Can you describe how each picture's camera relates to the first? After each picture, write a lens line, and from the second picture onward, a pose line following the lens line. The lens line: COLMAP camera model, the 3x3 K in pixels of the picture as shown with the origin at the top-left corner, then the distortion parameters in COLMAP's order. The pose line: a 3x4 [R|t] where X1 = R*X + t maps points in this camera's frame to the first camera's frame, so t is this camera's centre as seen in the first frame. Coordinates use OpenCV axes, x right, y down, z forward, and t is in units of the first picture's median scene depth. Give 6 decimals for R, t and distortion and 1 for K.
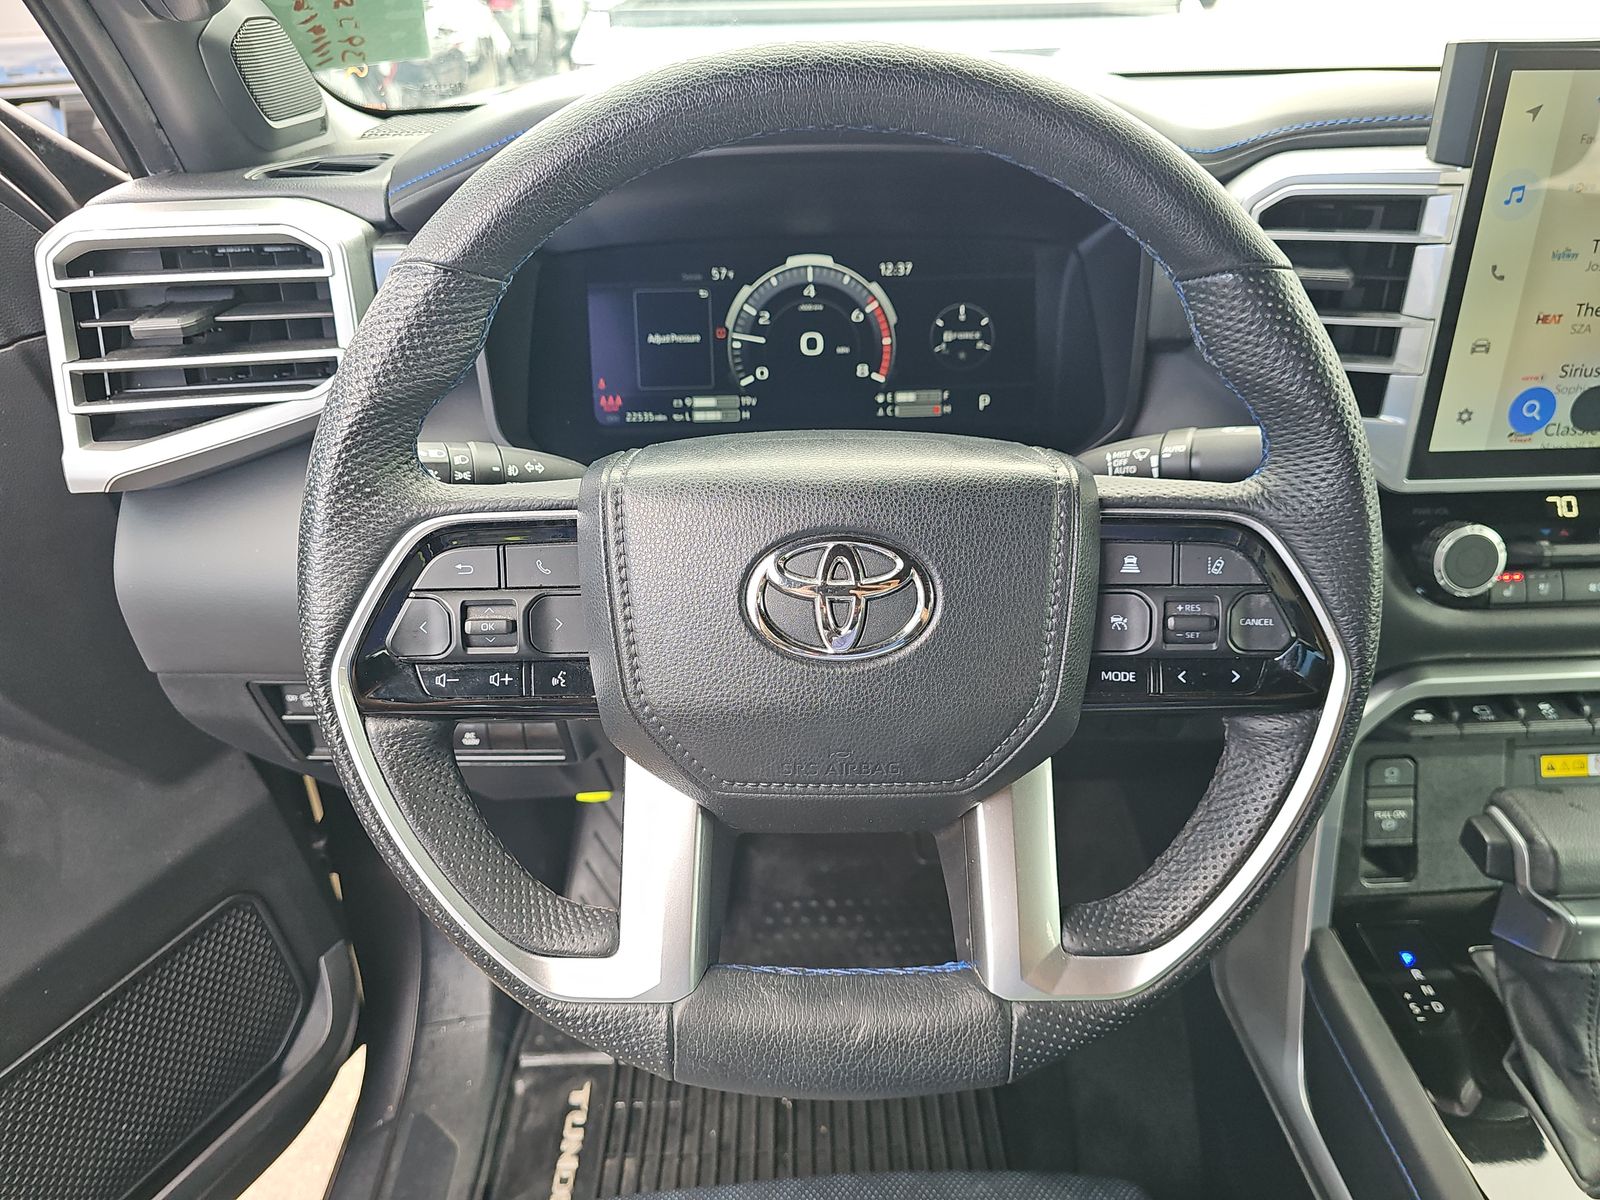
lens RADIAL K [[1050.0, 0, 808.5], [0, 1050.0, 599.5], [0, 0, 1]] dist [0.015009, -0.015460]
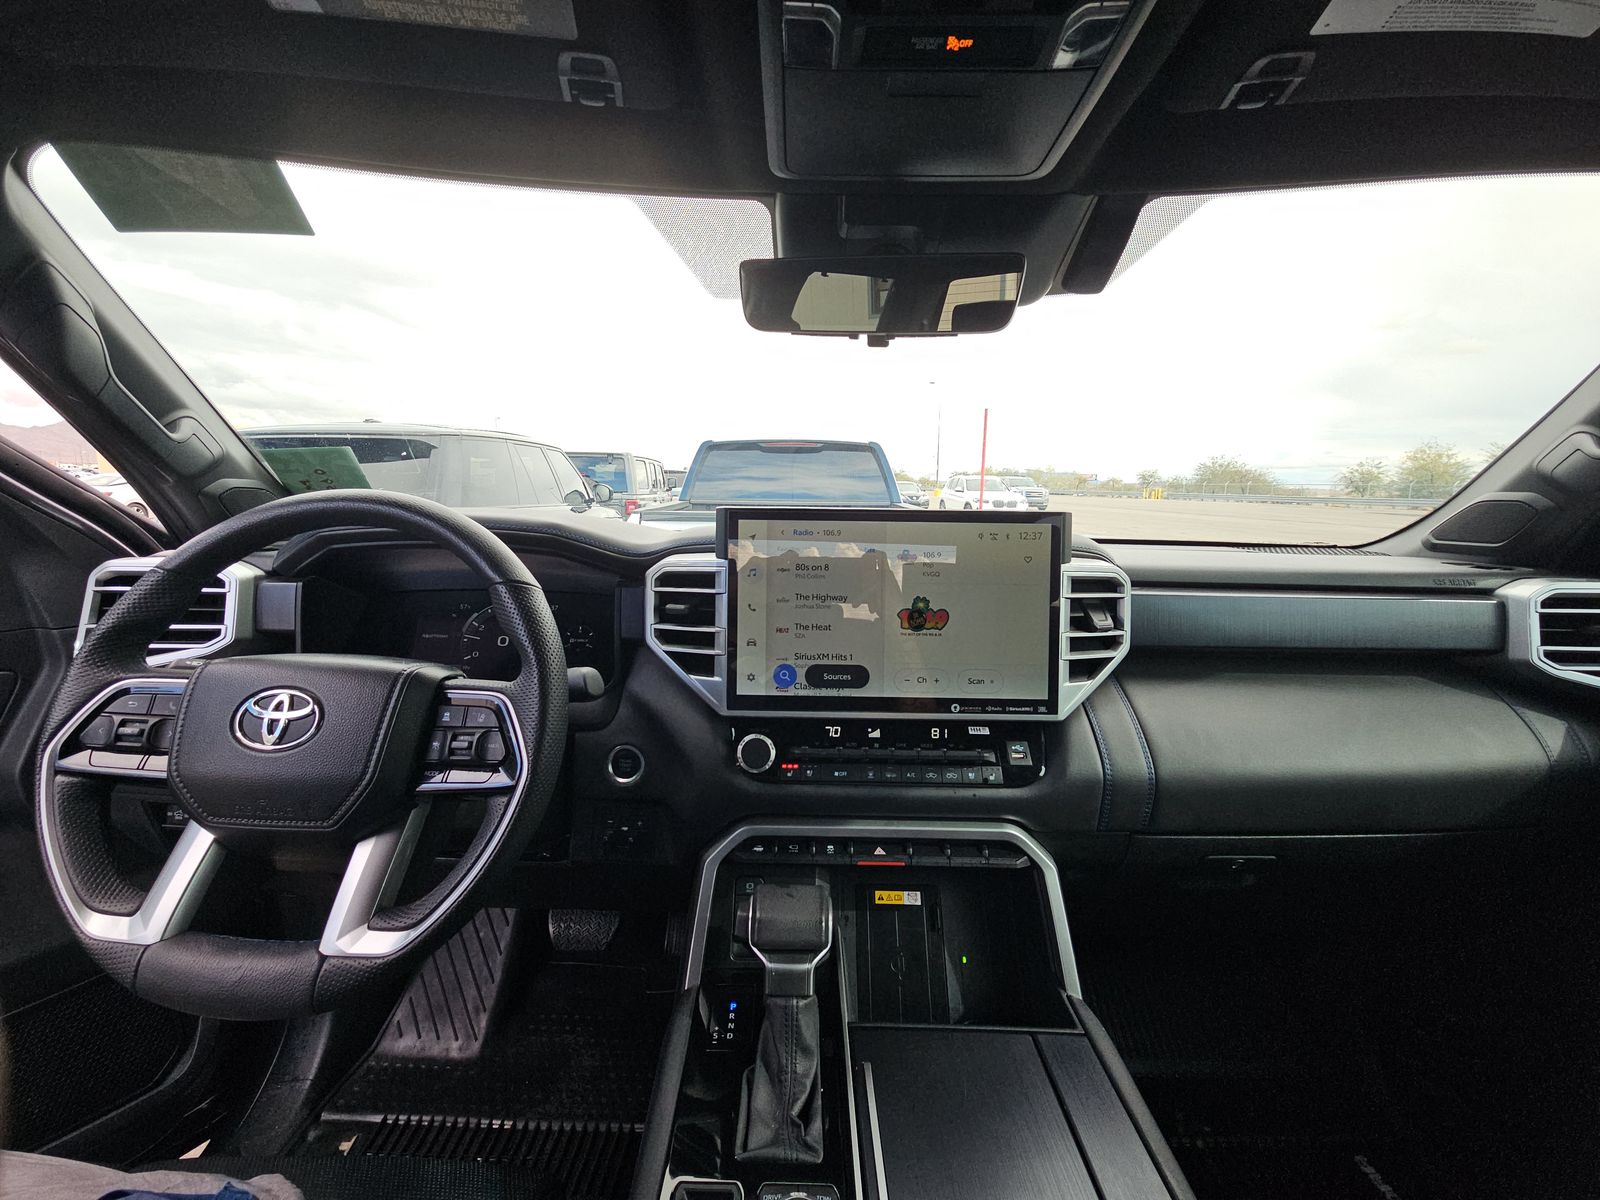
lens RADIAL K [[644.9, 0, 794.8], [0, 644.9, 595.8], [0, 0, 1]] dist [-0.003105, -0.000428]
pose [[0.998583, 0.034976, -0.040113, 0.596587], [-0.047642, 0.923405, -0.380859, 0.113106], [0.023720, 0.382230, 0.923763, -0.139645]]
